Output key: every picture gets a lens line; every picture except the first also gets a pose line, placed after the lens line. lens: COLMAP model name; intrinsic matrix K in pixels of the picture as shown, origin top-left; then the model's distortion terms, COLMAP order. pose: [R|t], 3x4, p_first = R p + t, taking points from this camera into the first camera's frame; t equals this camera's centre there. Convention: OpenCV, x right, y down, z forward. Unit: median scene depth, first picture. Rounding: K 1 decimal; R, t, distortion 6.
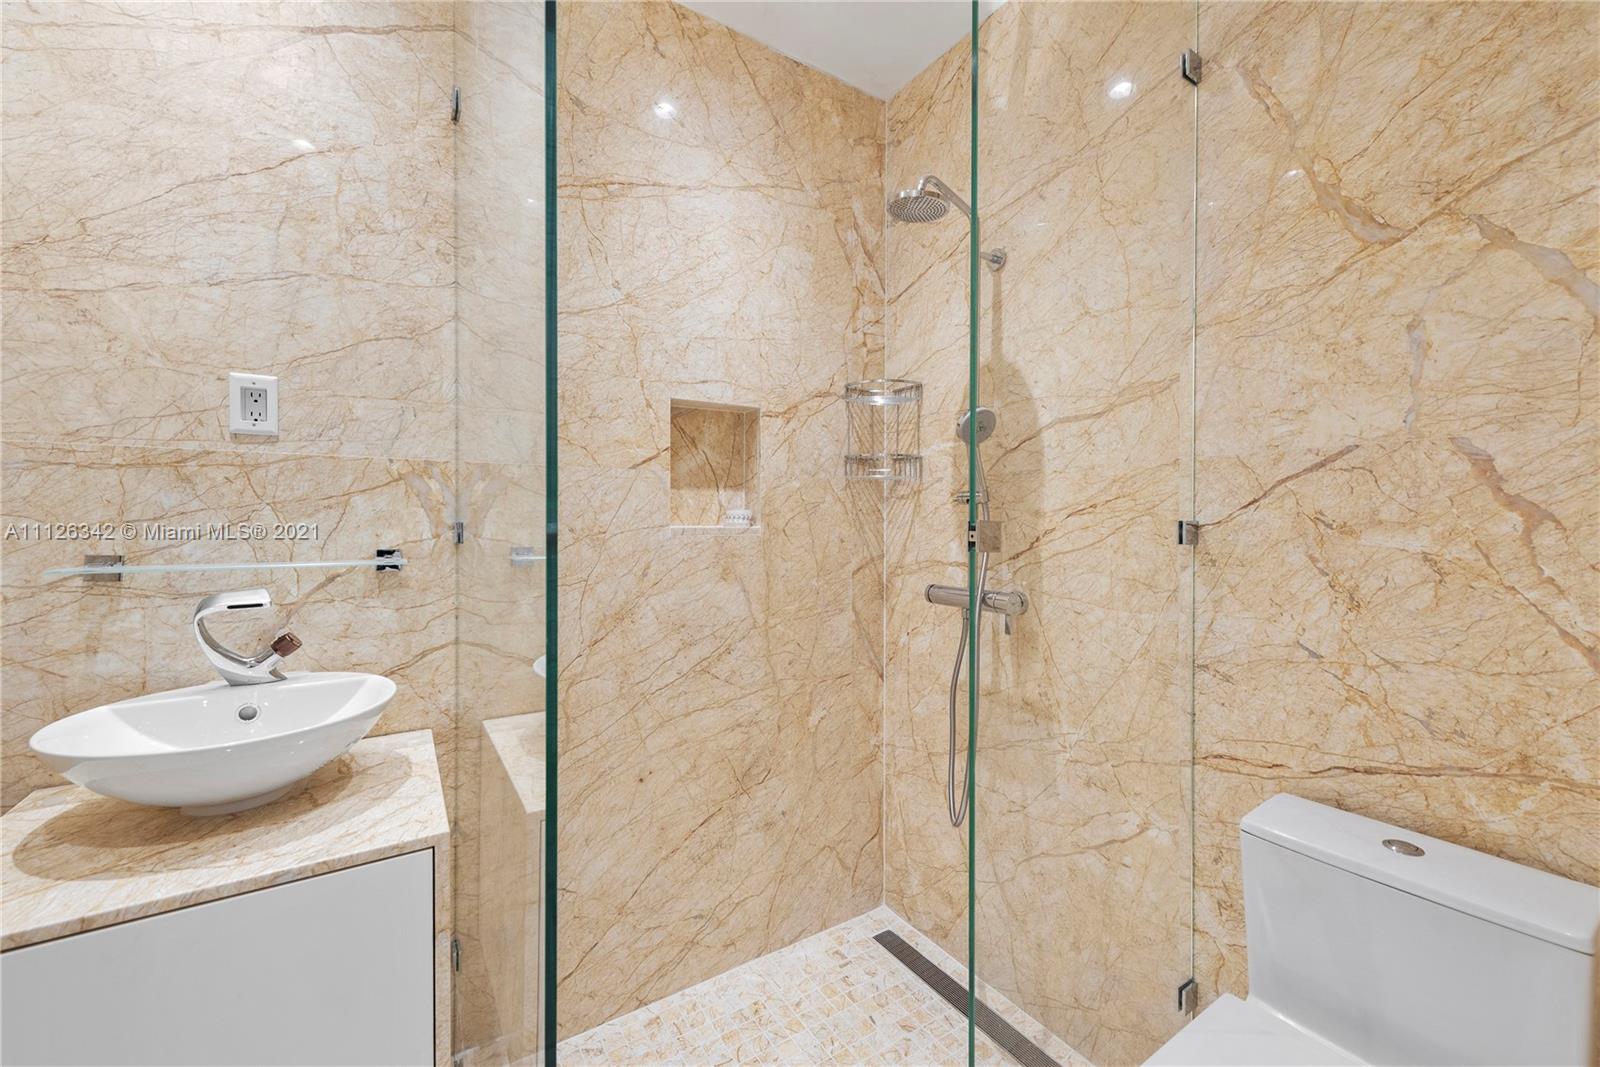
lens RADIAL K [[648.5, 0, 800.5], [0, 648.5, 525.0], [0, 0, 1]] dist [0.016018, -0.000680]
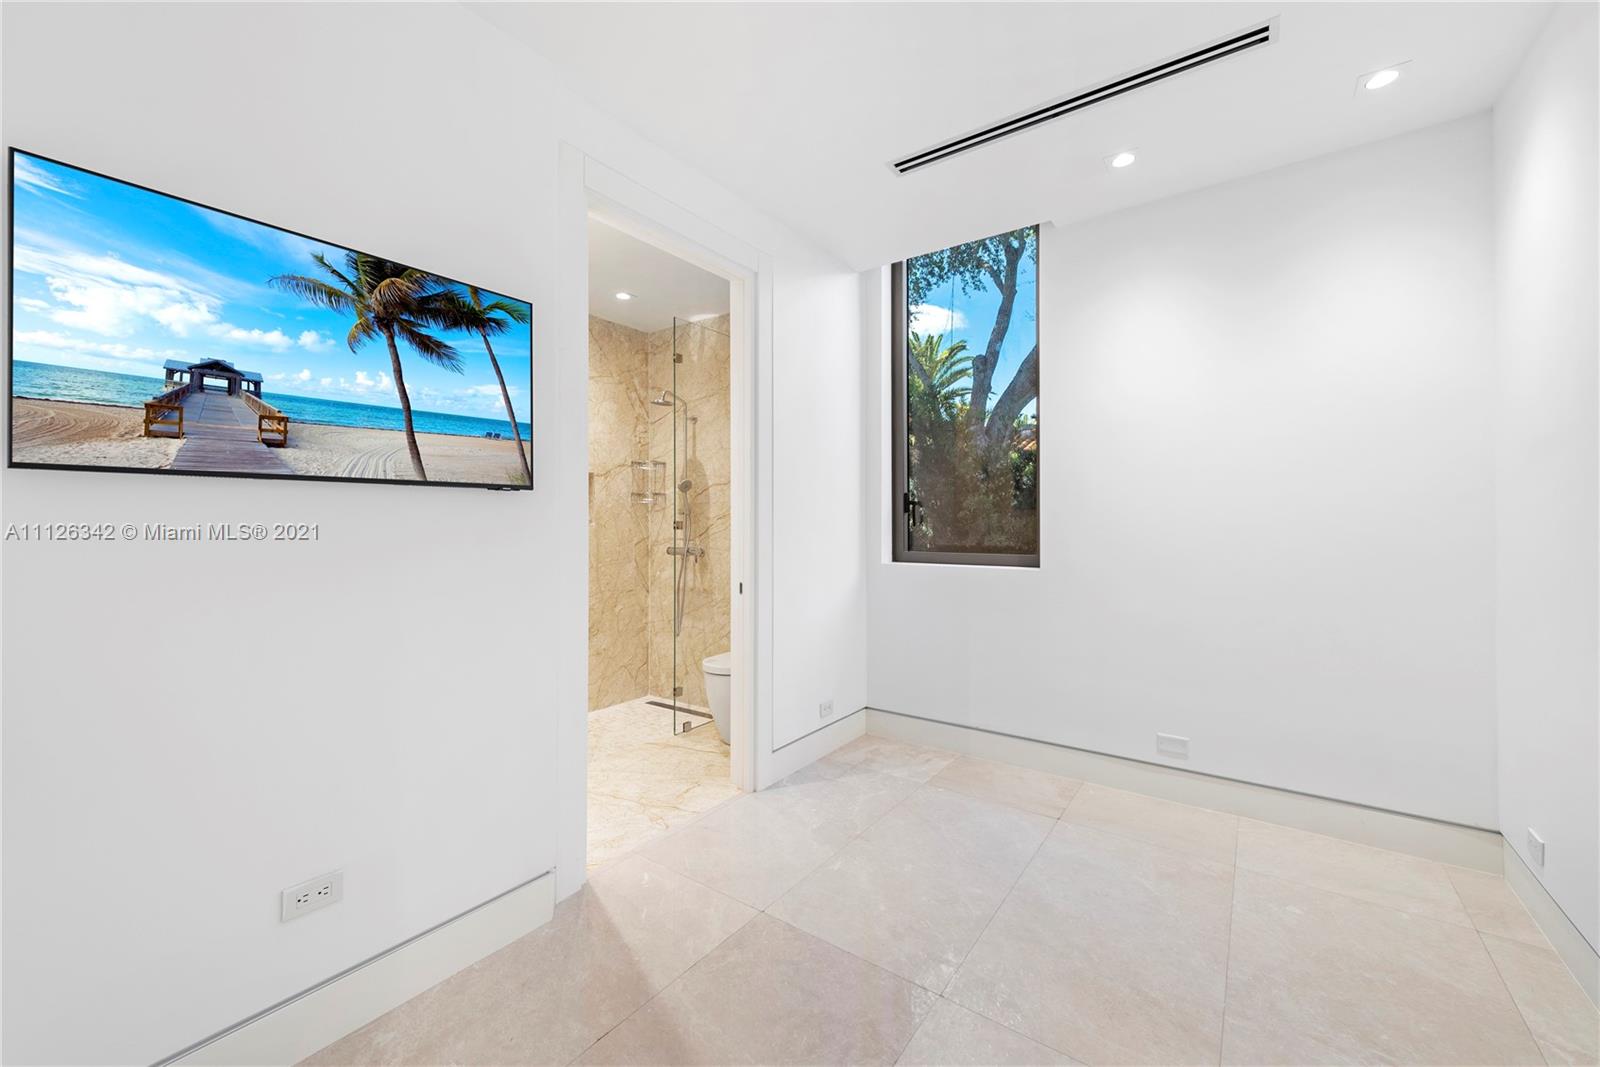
lens RADIAL K [[648.5, 0, 800.4], [0, 648.5, 524.5], [0, 0, 1]] dist [0.016018, -0.000680]
pose [[0.934235, -0.003042, 0.356646, -0.190626], [0.004444, 0.999985, -0.003114, 0.014166], [-0.356631, 0.004494, 0.934234, -1.337728]]
